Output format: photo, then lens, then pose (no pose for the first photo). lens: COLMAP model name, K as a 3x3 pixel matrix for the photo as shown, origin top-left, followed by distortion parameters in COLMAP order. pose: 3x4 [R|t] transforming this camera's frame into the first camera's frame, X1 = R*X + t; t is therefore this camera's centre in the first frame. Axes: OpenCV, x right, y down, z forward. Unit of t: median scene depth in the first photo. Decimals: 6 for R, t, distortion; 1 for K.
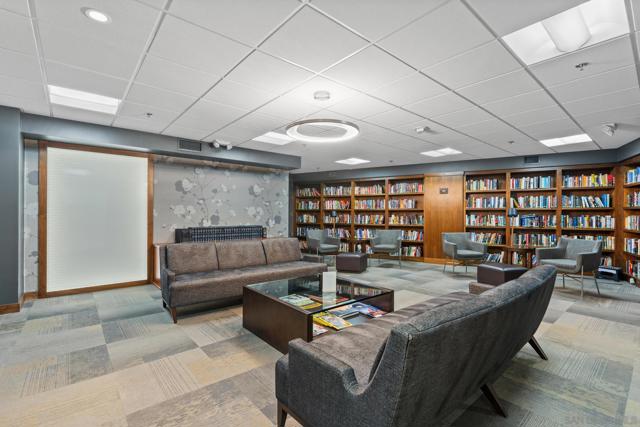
lens RADIAL K [[296.4, 0, 322.5], [0, 296.4, 213.3], [0, 0, 1]] dist [-0.004023, -0.000379]
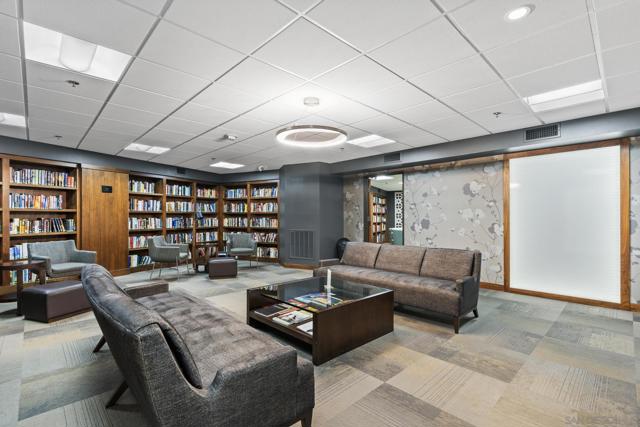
lens RADIAL K [[296.4, 0, 322.3], [0, 296.4, 215.7], [0, 0, 1]] dist [-0.004023, -0.000379]
pose [[-0.056752, 0.001035, 0.998388, -0.487739], [-0.001557, 0.999998, -0.001125, -0.001515], [-0.998387, -0.001619, -0.056751, 0.487719]]
